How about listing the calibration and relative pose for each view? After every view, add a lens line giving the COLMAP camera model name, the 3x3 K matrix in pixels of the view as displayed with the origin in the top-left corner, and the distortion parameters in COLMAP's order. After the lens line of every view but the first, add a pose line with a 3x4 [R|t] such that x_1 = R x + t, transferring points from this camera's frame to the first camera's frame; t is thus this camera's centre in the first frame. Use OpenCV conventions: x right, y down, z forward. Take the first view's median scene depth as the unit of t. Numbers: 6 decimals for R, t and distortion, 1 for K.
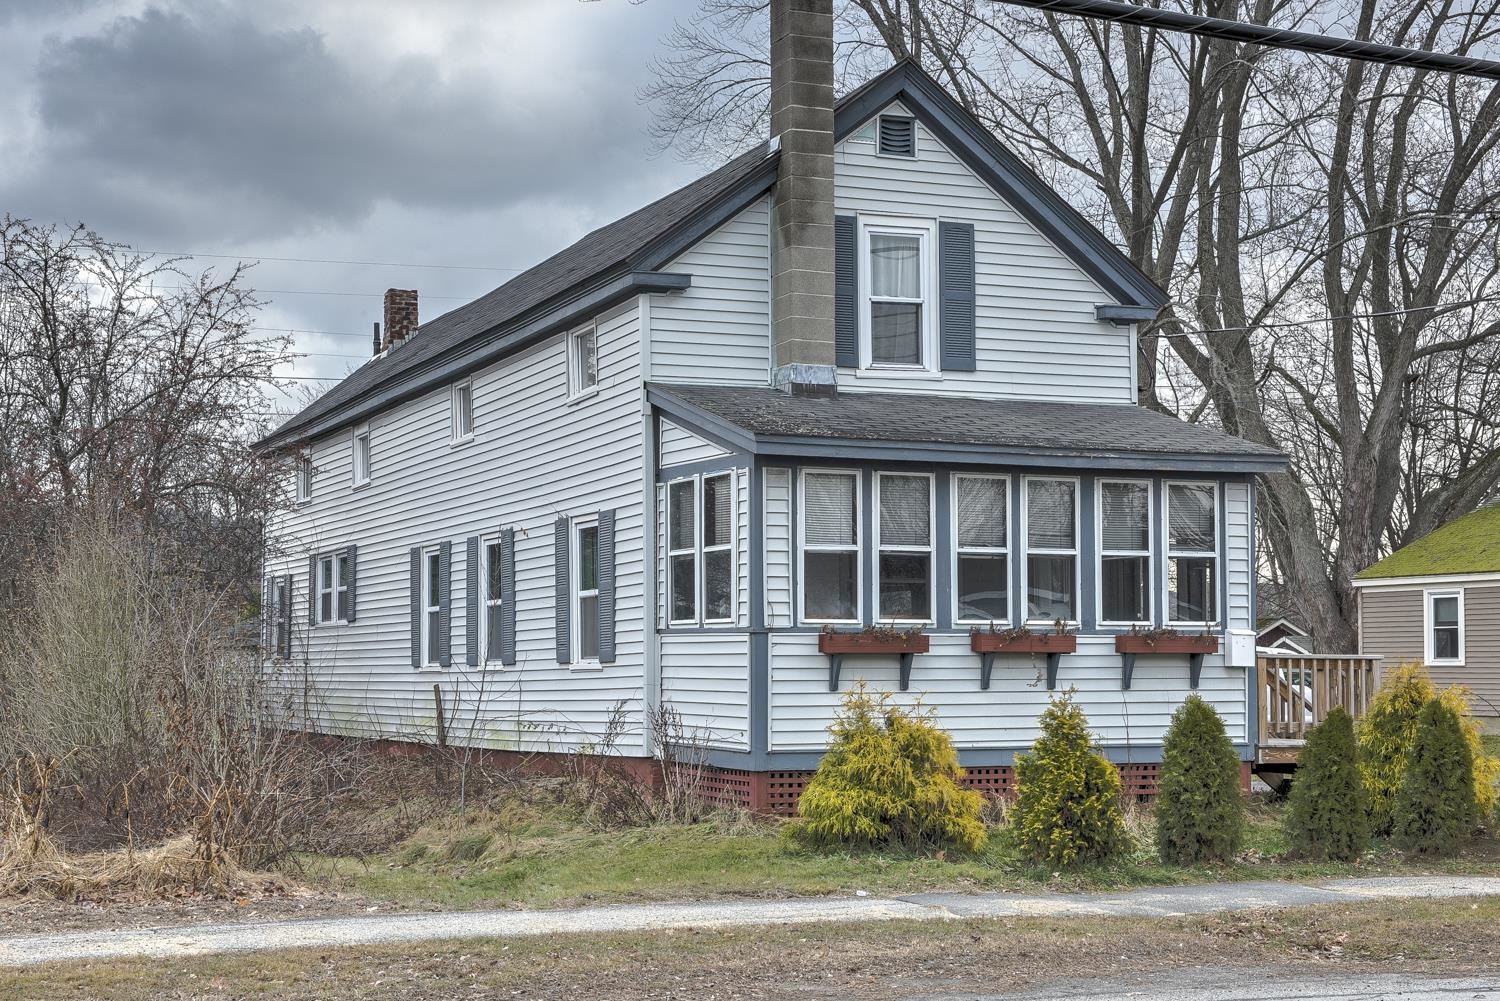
lens RADIAL K [[2263.1, 0, 753.8], [0, 2263.1, 485.4], [0, 0, 1]] dist [0.131454, 0.000000]
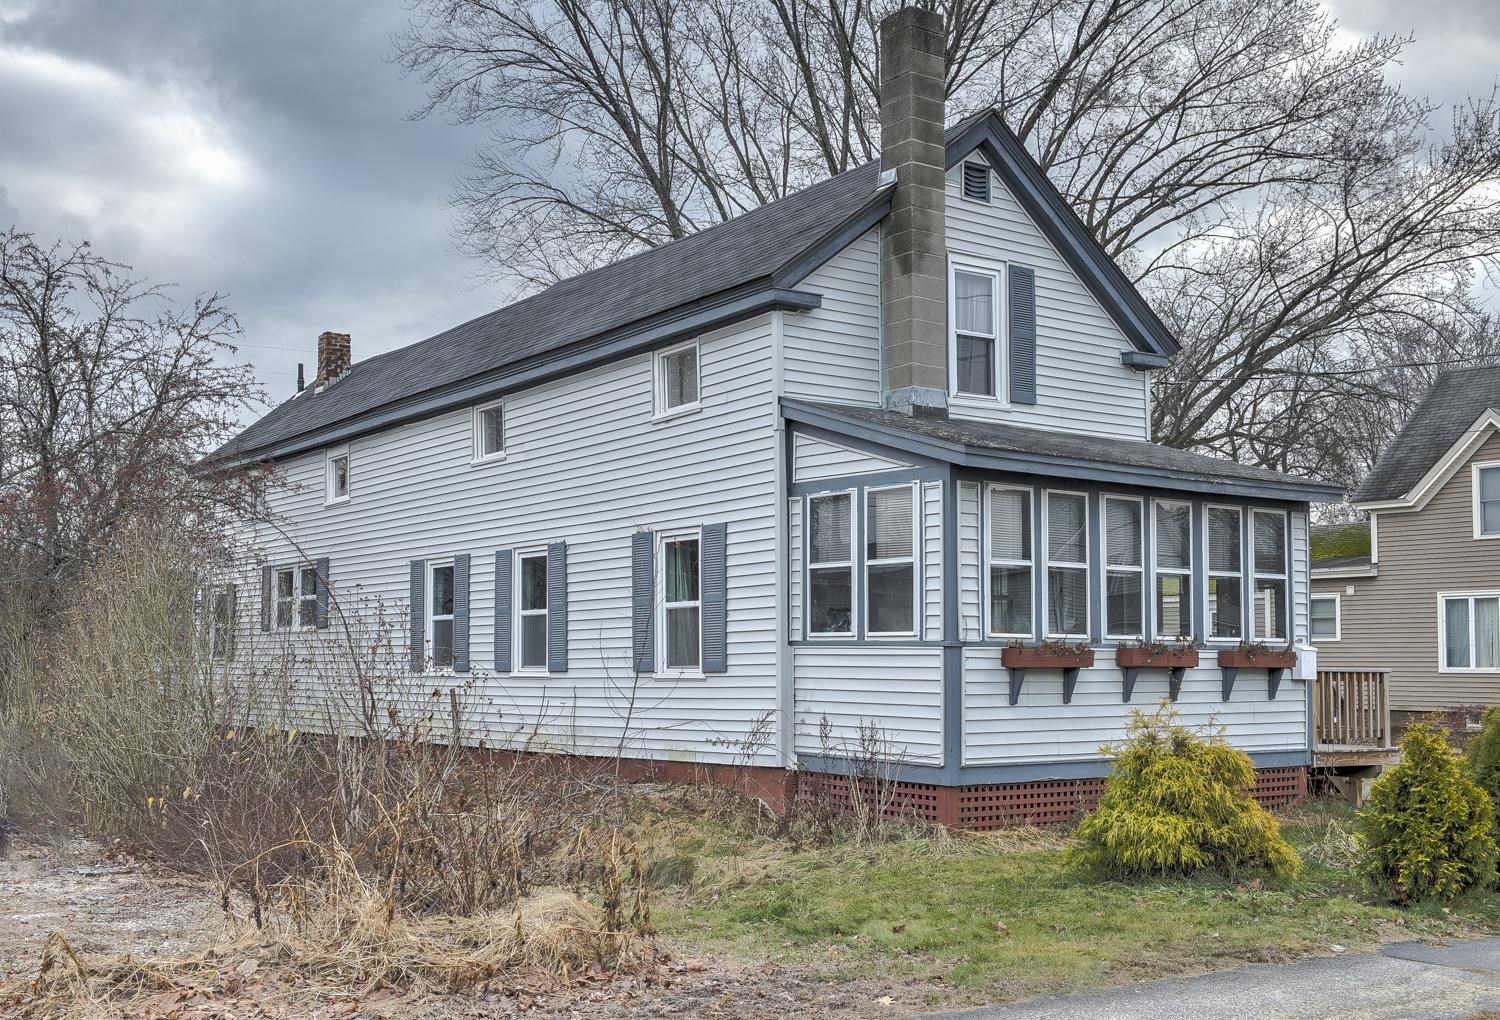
lens RADIAL K [[1607.3, 0, 738.3], [0, 1607.3, 524.7], [0, 0, 1]] dist [0.043664, 0.000000]
pose [[0.975593, 0.024985, 0.218162, -0.215130], [-0.023692, 0.999683, -0.008543, 0.017520], [-0.218307, 0.003166, 0.975875, 0.291514]]
